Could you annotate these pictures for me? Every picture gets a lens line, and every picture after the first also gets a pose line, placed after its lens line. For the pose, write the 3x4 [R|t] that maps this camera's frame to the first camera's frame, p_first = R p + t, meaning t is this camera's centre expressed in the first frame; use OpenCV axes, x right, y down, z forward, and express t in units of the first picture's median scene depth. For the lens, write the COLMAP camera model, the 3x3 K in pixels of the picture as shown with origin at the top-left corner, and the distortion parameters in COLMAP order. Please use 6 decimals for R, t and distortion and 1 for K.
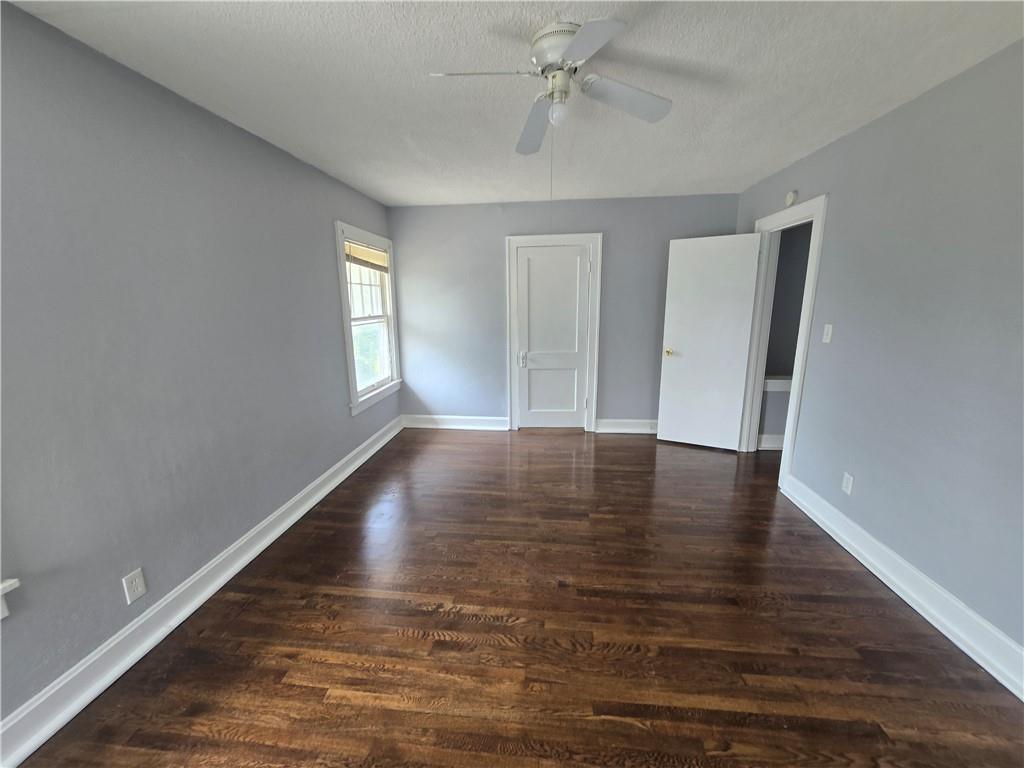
lens RADIAL K [[420.3, 0, 510.6], [0, 420.3, 386.9], [0, 0, 1]] dist [-0.001248, -0.000135]
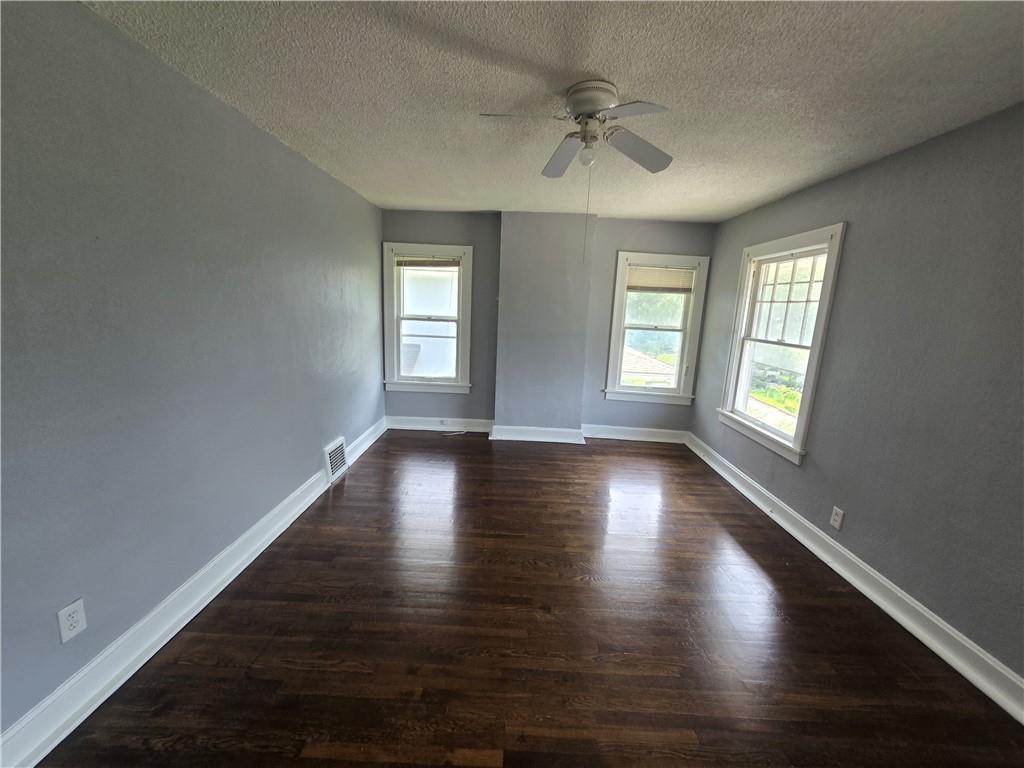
lens RADIAL K [[420.3, 0, 510.3], [0, 420.3, 385.2], [0, 0, 1]] dist [-0.001248, -0.000135]
pose [[-0.996049, -0.017490, -0.087062, 0.314183], [-0.049629, 0.922646, 0.382442, -0.386233], [0.073639, 0.385252, -0.919869, 1.764436]]
